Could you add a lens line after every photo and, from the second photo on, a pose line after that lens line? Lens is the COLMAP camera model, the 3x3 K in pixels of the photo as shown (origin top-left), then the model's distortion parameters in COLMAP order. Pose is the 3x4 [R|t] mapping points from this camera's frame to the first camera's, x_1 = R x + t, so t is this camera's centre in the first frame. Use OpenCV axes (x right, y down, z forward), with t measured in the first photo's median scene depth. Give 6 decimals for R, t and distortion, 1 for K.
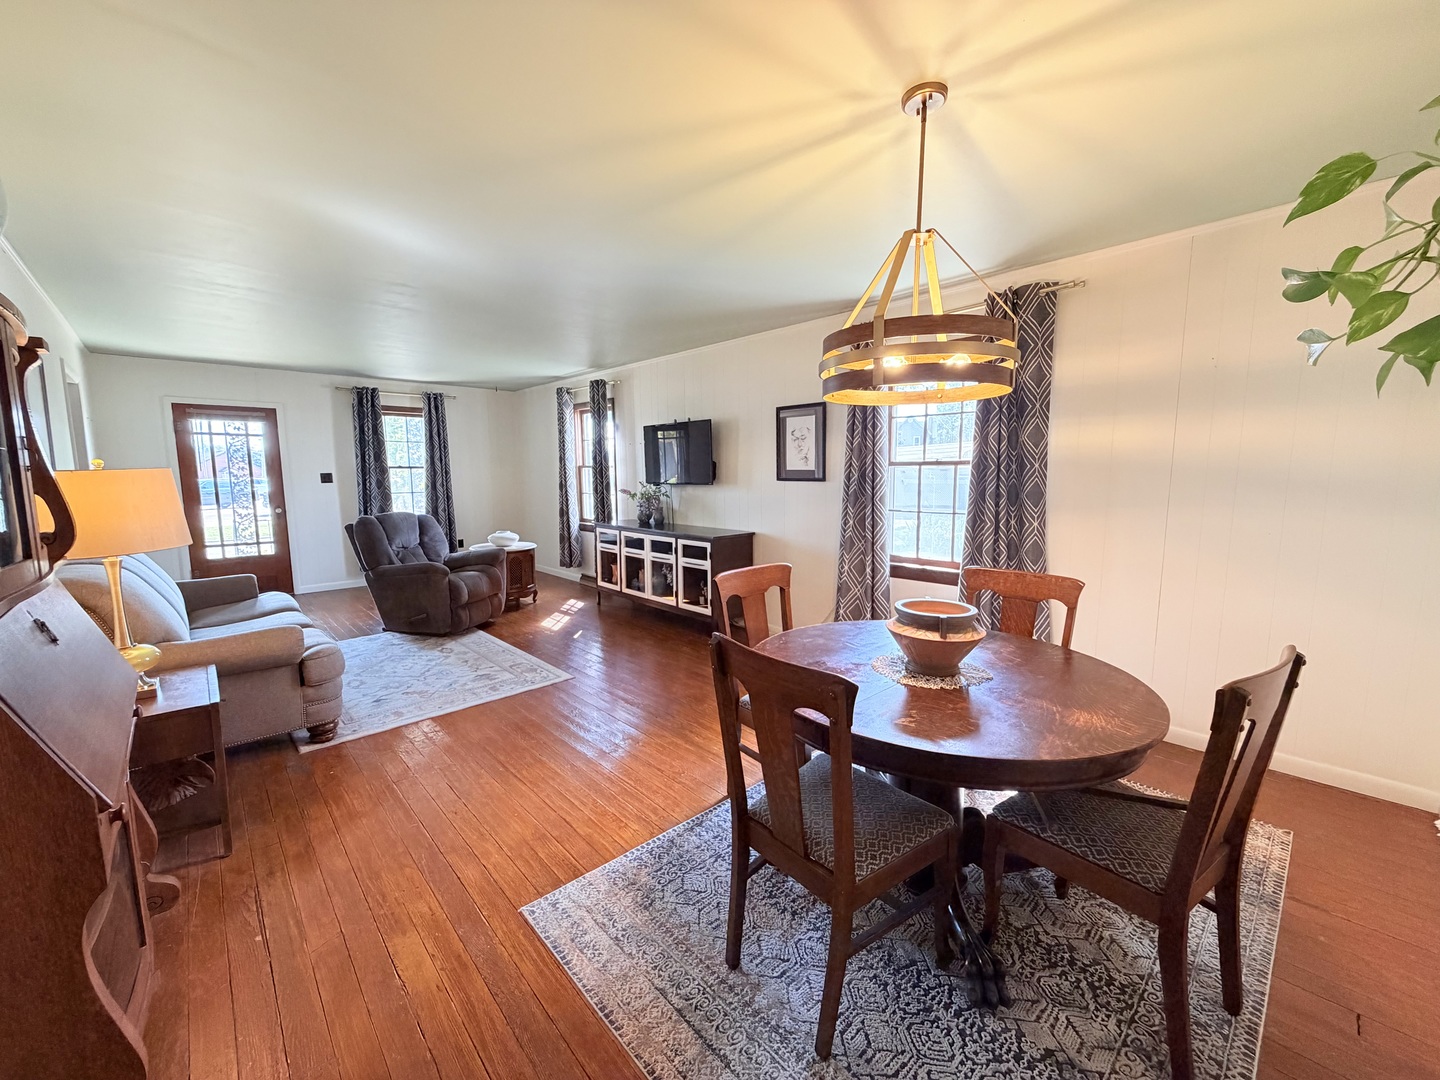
lens RADIAL K [[574.3, 0, 716.5], [0, 574.3, 540.4], [0, 0, 1]] dist [-0.000253, 0.000565]
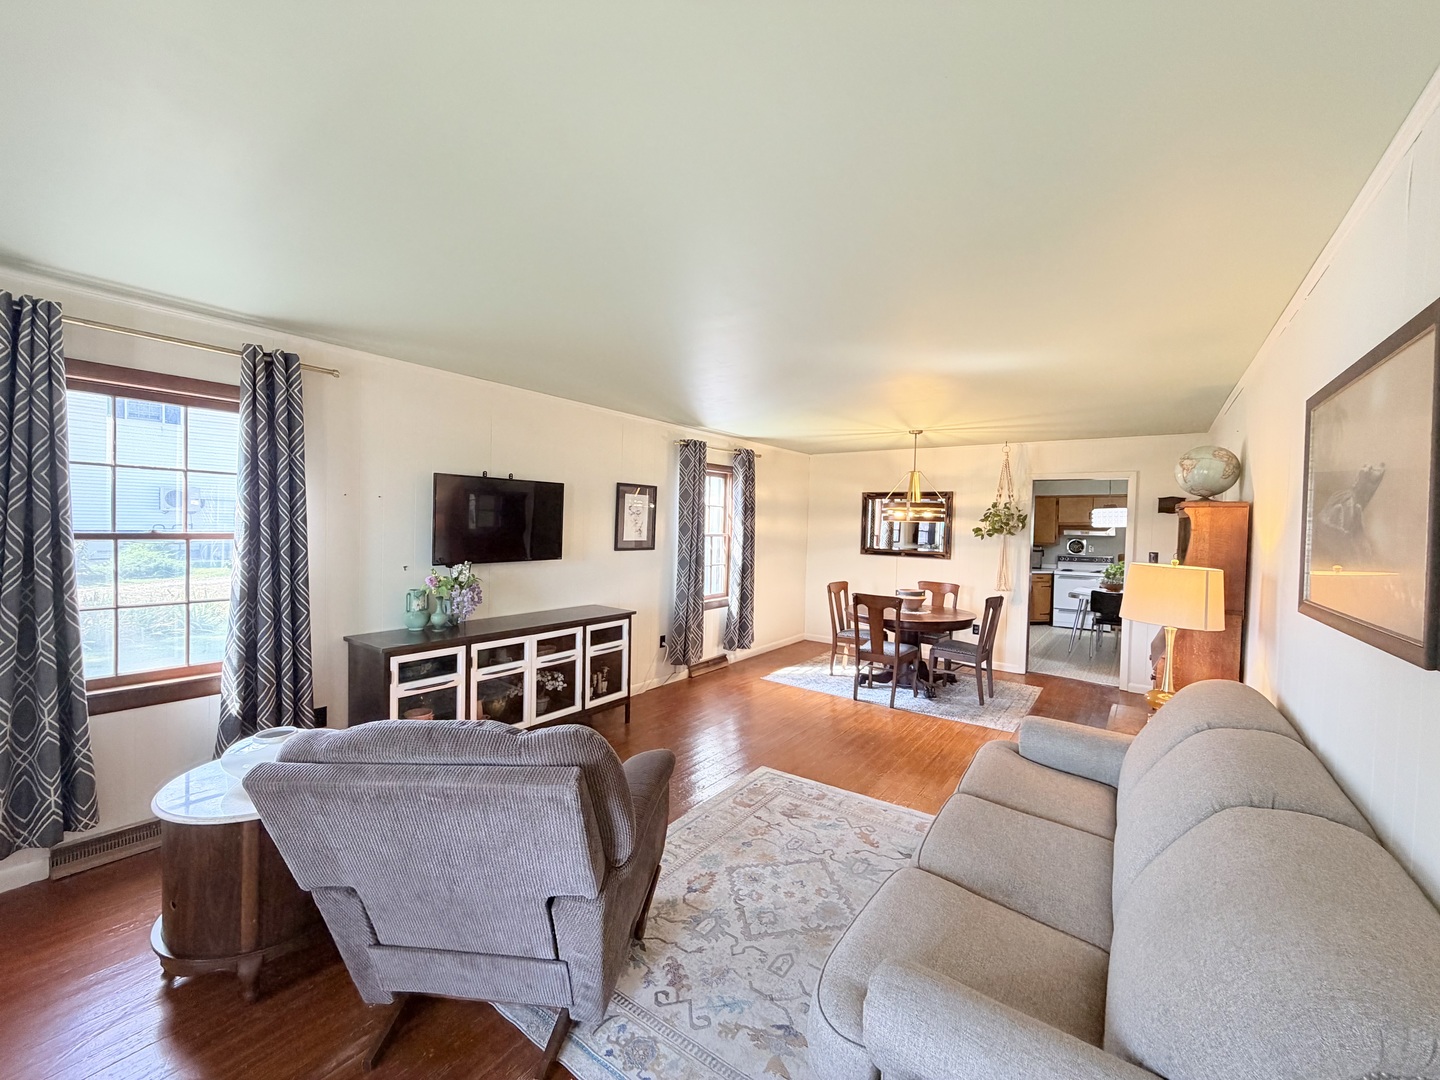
lens RADIAL K [[574.3, 0, 716.5], [0, 574.3, 540.4], [0, 0, 1]] dist [-0.000253, 0.000565]
pose [[-0.180082, -0.031094, 0.983160, -0.780826], [0.095062, 0.994272, 0.048857, -0.127109], [-0.979047, 0.102259, -0.176095, 0.811045]]
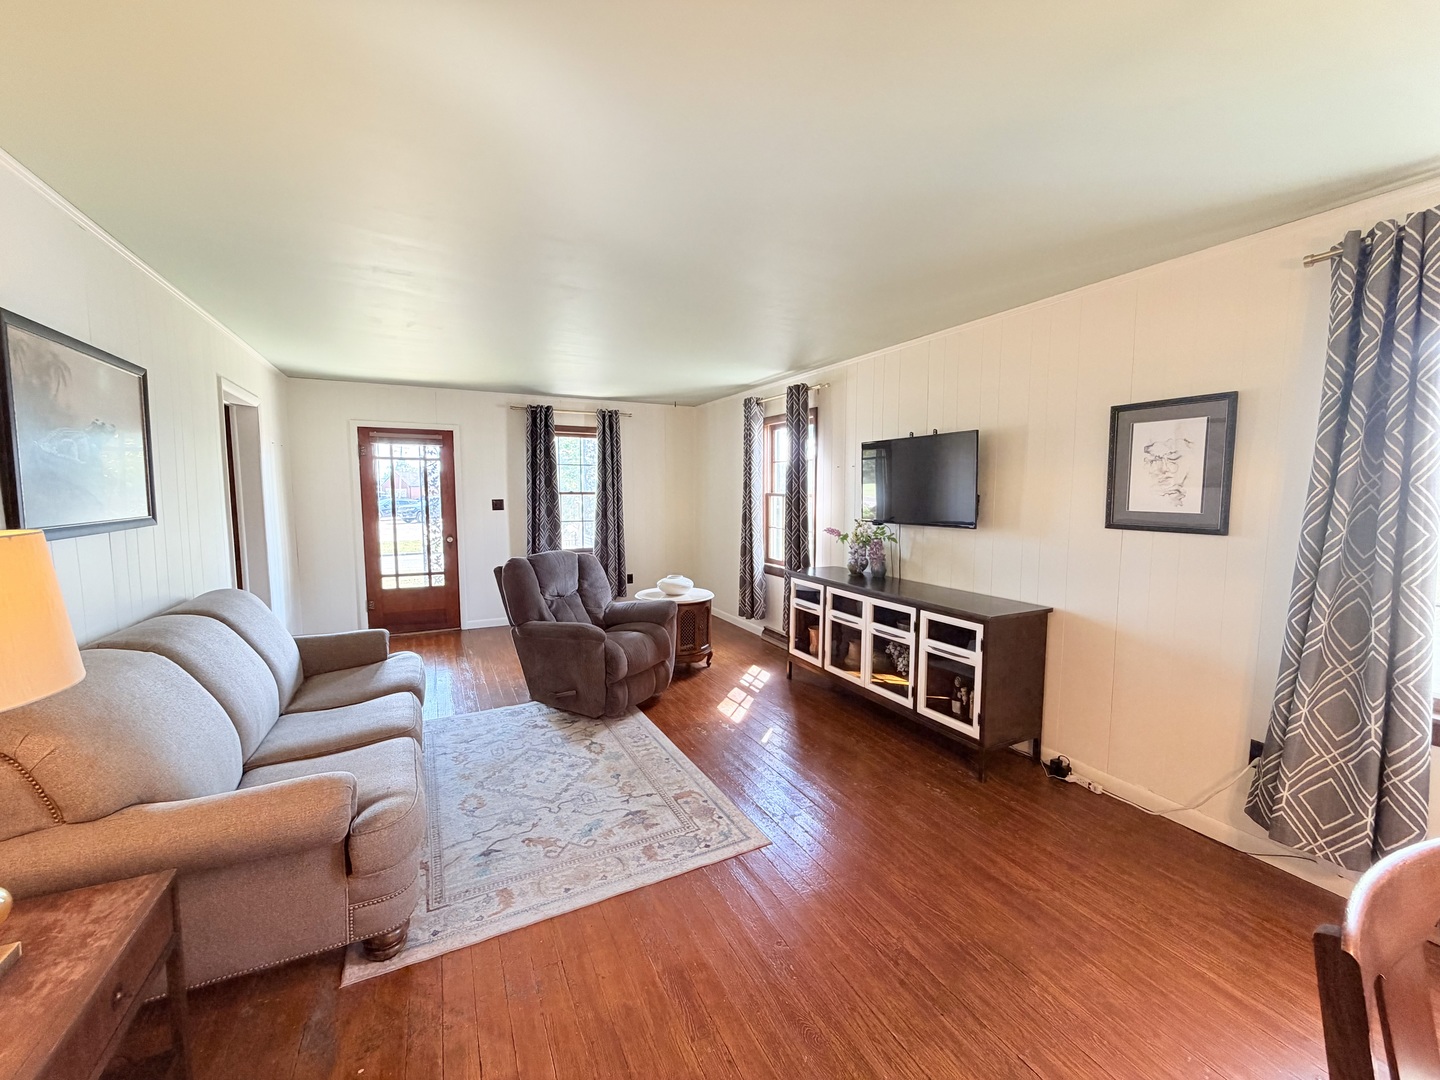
lens RADIAL K [[574.3, 0, 716.5], [0, 574.3, 540.4], [0, 0, 1]] dist [-0.000253, 0.000565]
pose [[0.958715, 0.031838, -0.282581, -0.093009], [-0.041116, 0.998790, -0.026964, -0.047517], [0.281381, 0.037470, 0.958864, 0.250782]]
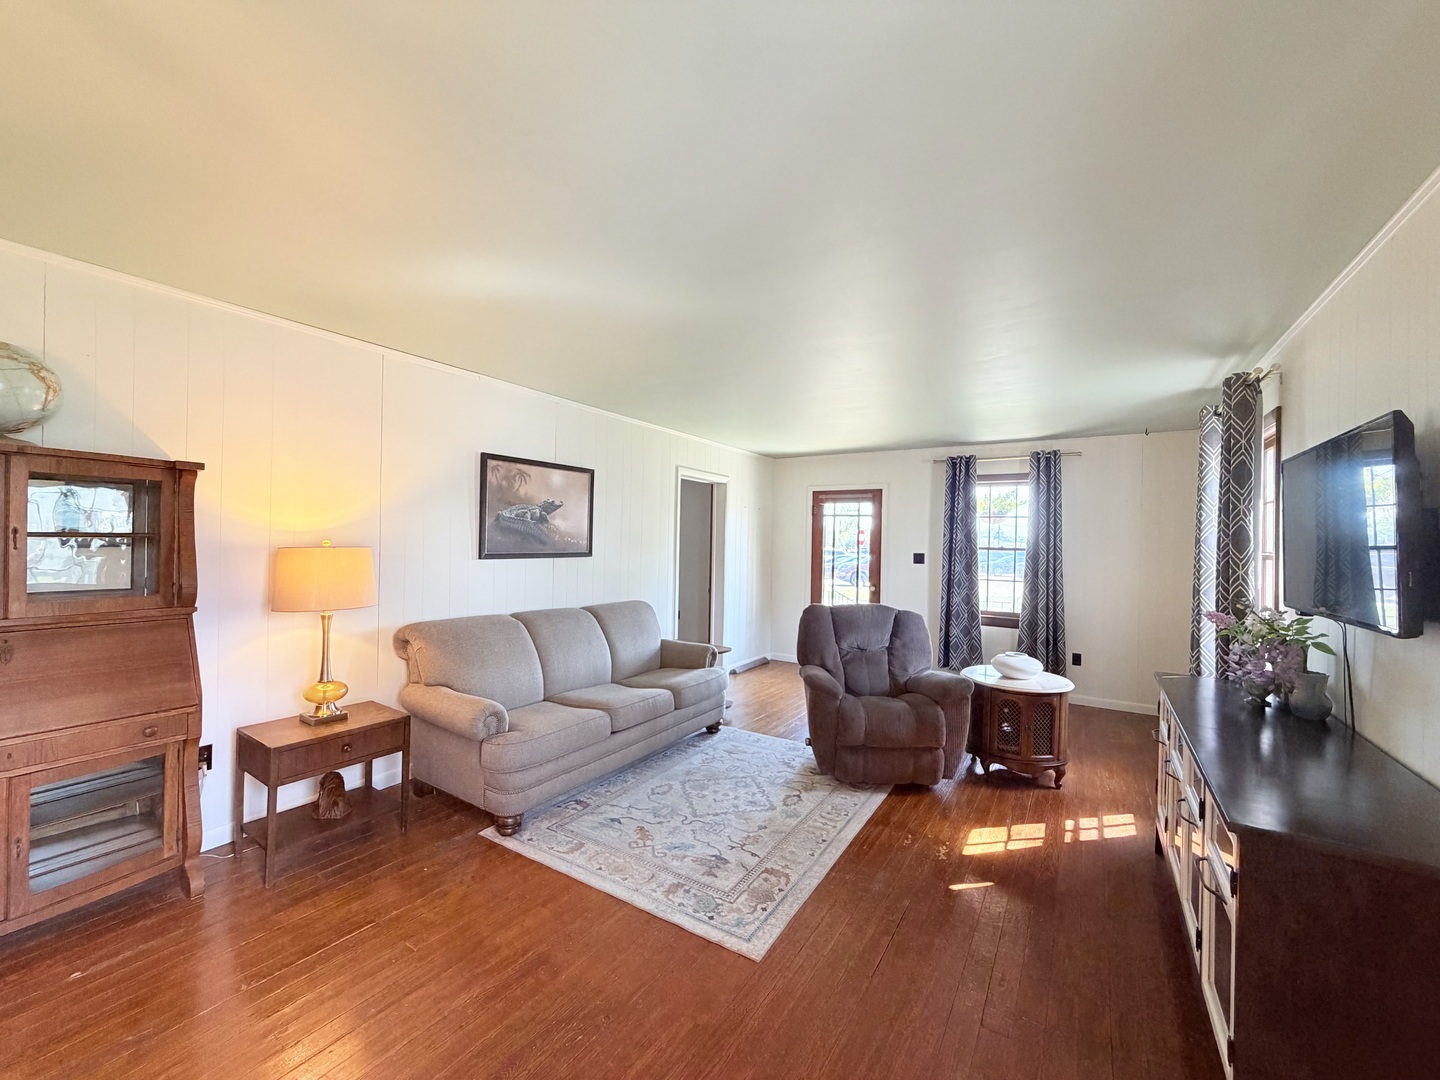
lens RADIAL K [[574.3, 0, 716.5], [0, 574.3, 540.4], [0, 0, 1]] dist [-0.000253, 0.000565]
pose [[0.242408, 0.010404, -0.970119, 0.163655], [-0.139104, 0.989983, -0.024141, -0.080525], [0.960150, 0.140799, 0.241427, 0.529041]]
